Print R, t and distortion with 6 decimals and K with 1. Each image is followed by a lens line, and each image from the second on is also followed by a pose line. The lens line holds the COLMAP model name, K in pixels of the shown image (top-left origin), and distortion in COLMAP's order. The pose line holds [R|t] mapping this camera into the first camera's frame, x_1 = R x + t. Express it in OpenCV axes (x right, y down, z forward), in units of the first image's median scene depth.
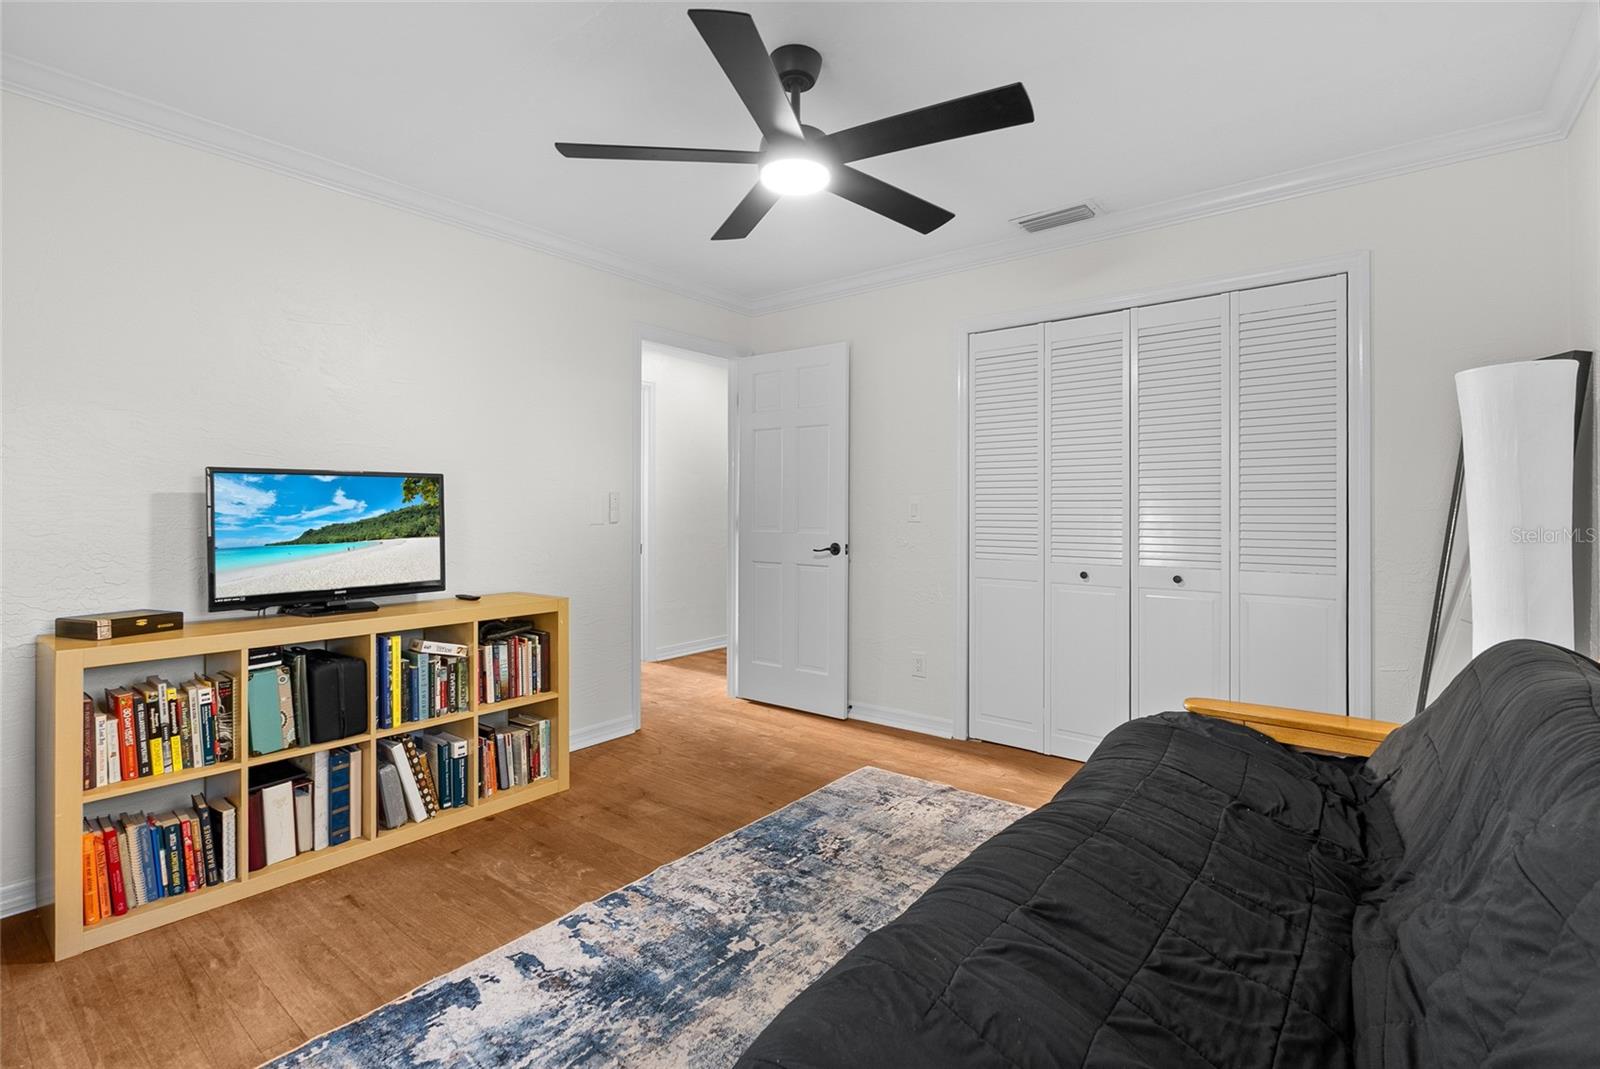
lens RADIAL K [[724.4, 0, 795.1], [0, 724.4, 524.3], [0, 0, 1]] dist [-0.005816, -0.000581]
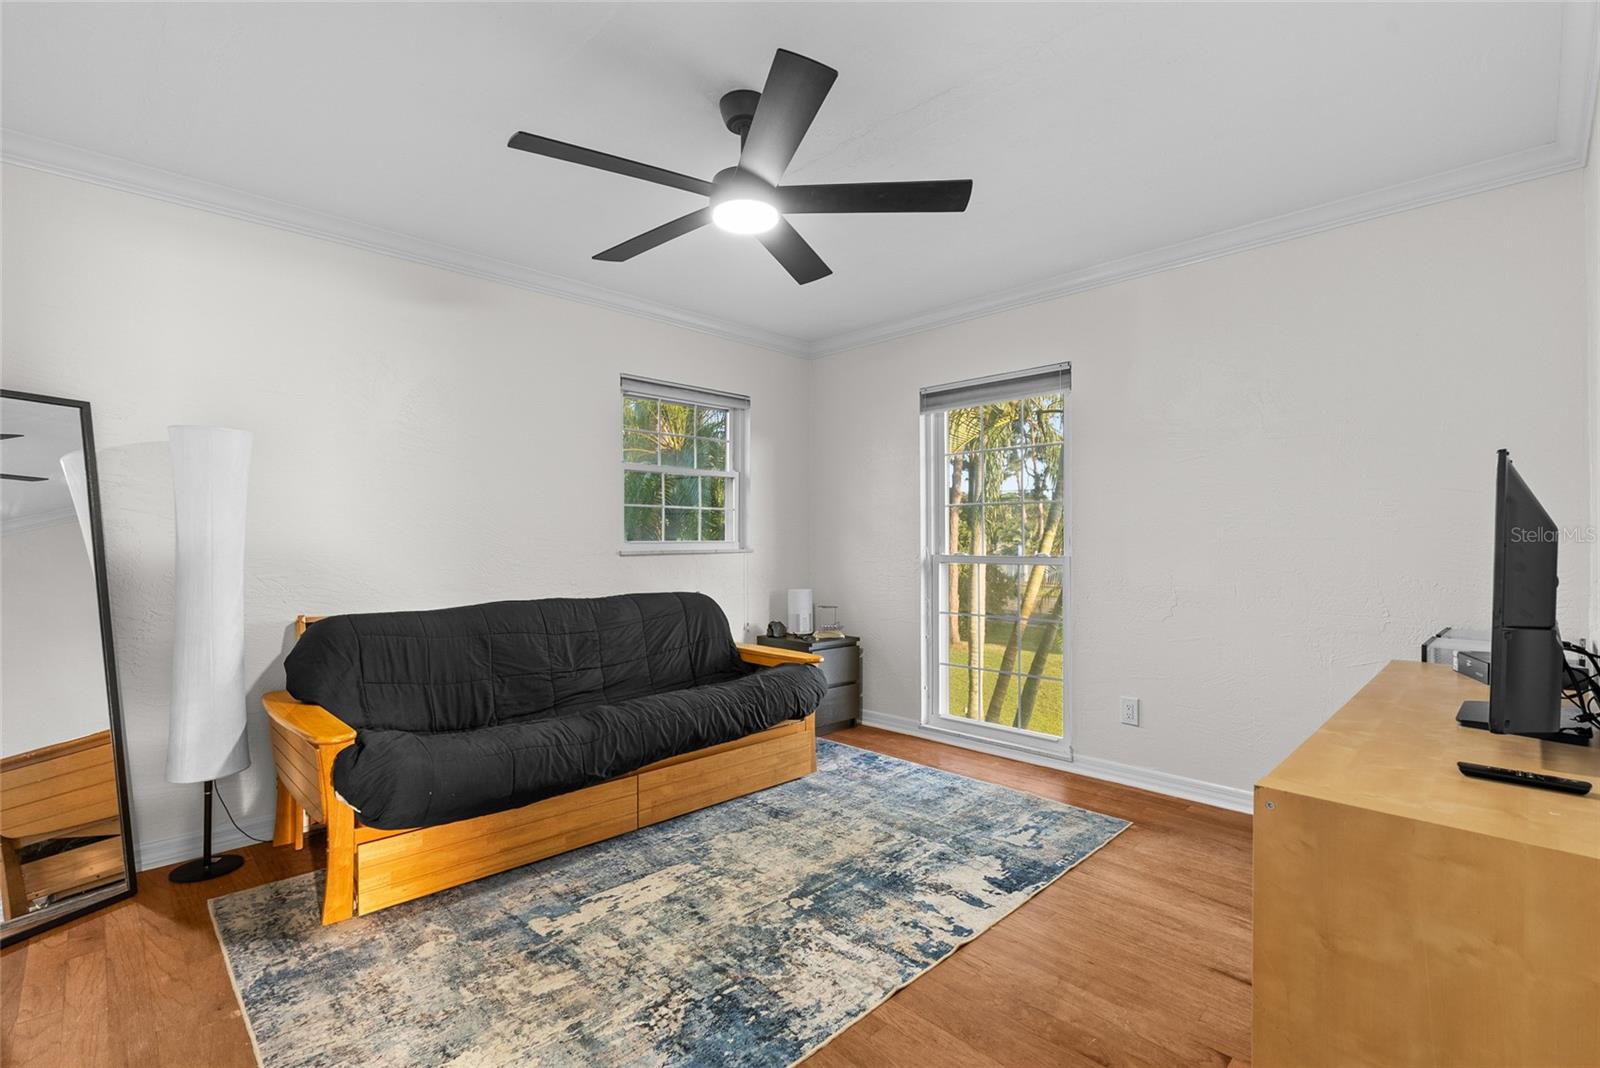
lens RADIAL K [[724.4, 0, 799.8], [0, 724.4, 534.7], [0, 0, 1]] dist [-0.005816, -0.000581]
pose [[-0.993615, 0.003838, 0.112760, -0.192688], [0.005620, 0.999864, 0.015487, -0.040720], [-0.112686, 0.016022, -0.993502, 2.009642]]
